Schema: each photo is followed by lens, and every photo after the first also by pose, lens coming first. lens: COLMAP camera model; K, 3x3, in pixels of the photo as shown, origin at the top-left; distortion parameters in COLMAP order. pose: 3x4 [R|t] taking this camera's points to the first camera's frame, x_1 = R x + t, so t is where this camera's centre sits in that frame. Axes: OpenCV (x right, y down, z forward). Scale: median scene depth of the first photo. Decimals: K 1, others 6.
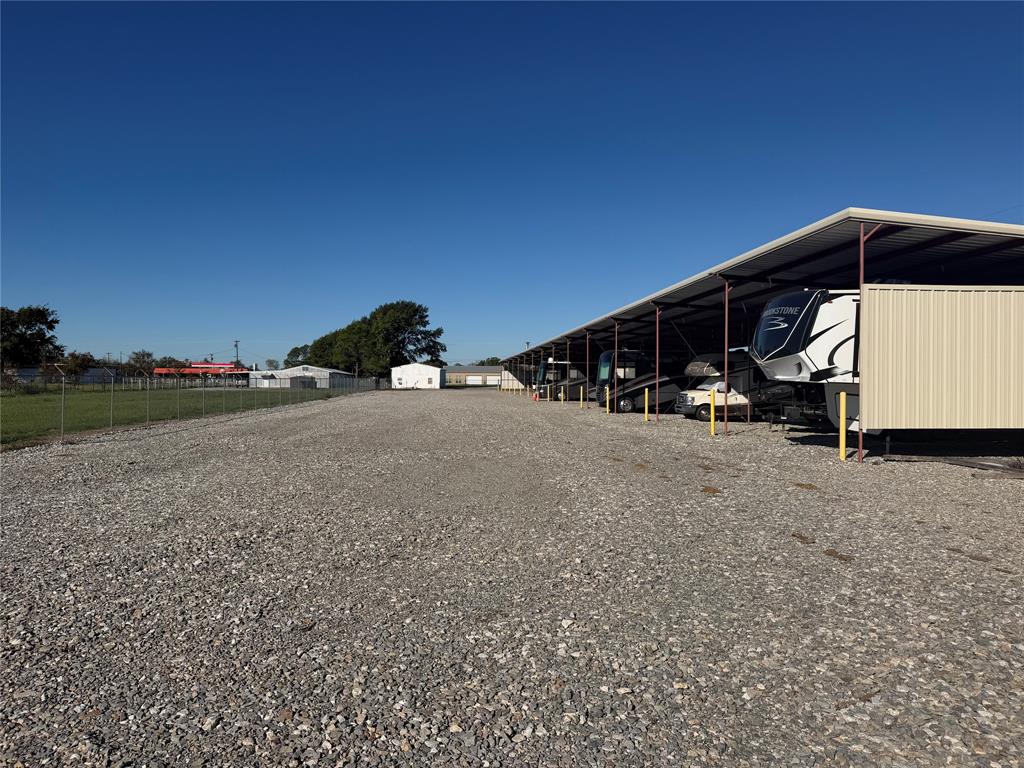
lens RADIAL K [[721.7, 0, 512.0], [0, 721.7, 384.0], [0, 0, 1]] dist [0.158986, -0.219074]
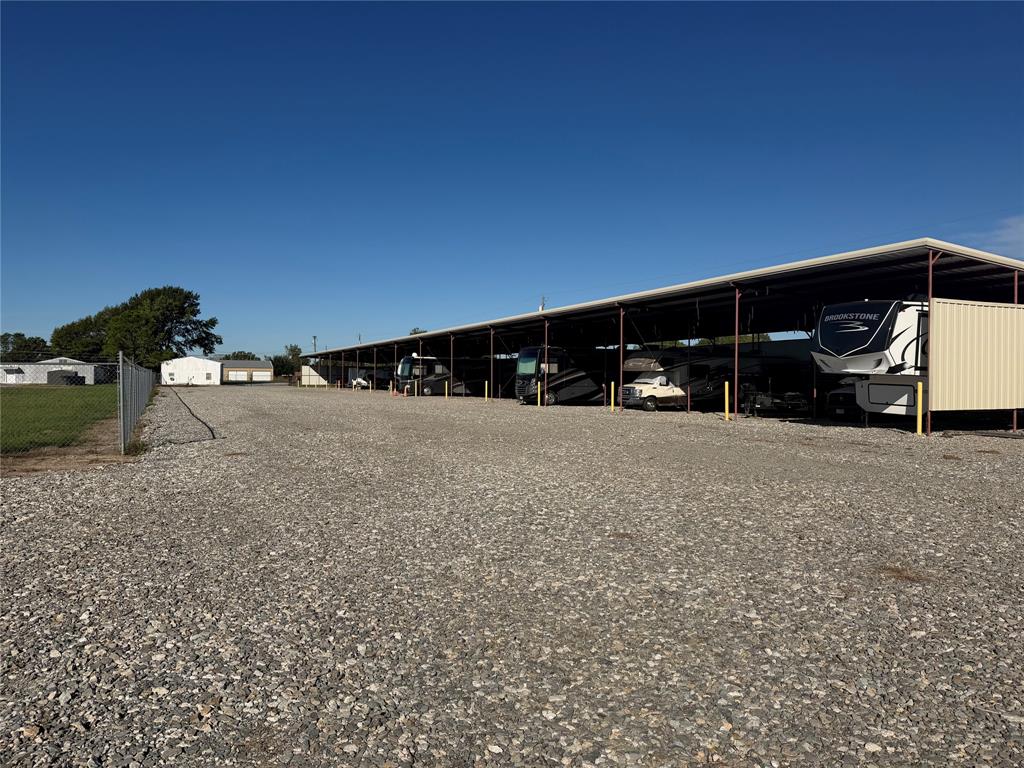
lens RADIAL K [[721.7, 0, 512.0], [0, 721.7, 384.0], [0, 0, 1]] dist [0.158986, -0.219074]
pose [[0.935973, -0.000939, 0.352072, -0.271729], [-0.000584, 0.999991, 0.004221, 0.003774], [-0.352072, -0.004156, 0.935964, 0.020083]]
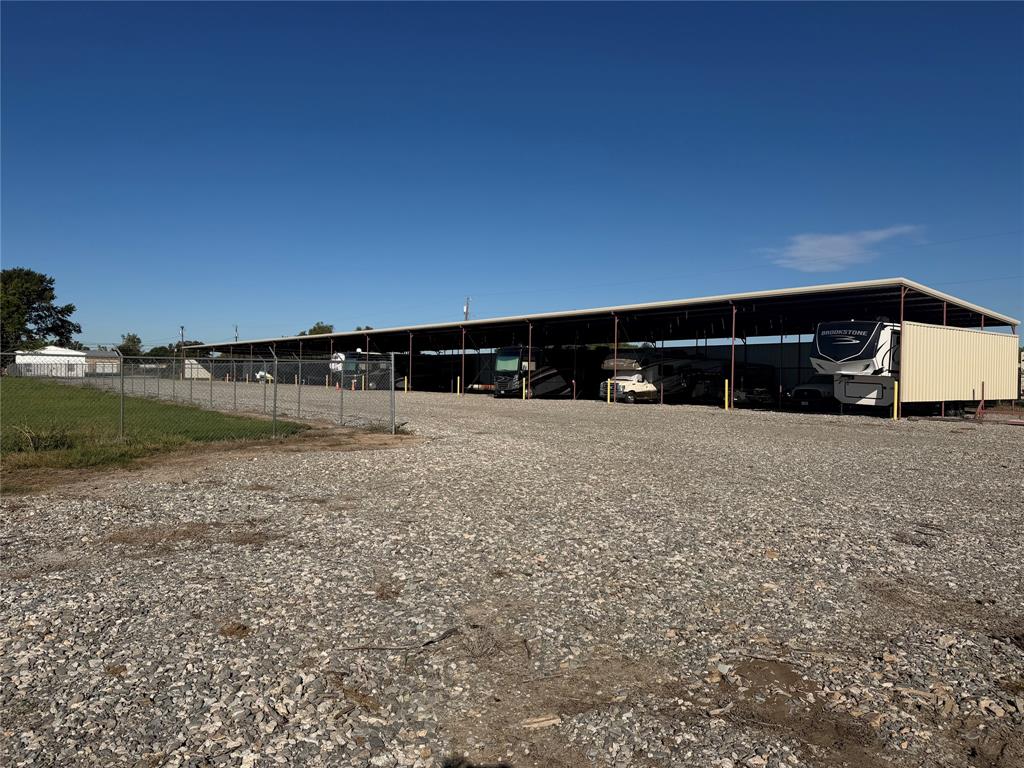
lens RADIAL K [[721.7, 0, 512.0], [0, 721.7, 384.0], [0, 0, 1]] dist [0.158986, -0.219074]
pose [[0.833495, 0.003681, 0.552514, -0.533137], [-0.010526, 0.999902, 0.009218, 0.004270], [-0.552426, -0.013499, 0.833453, 0.011942]]
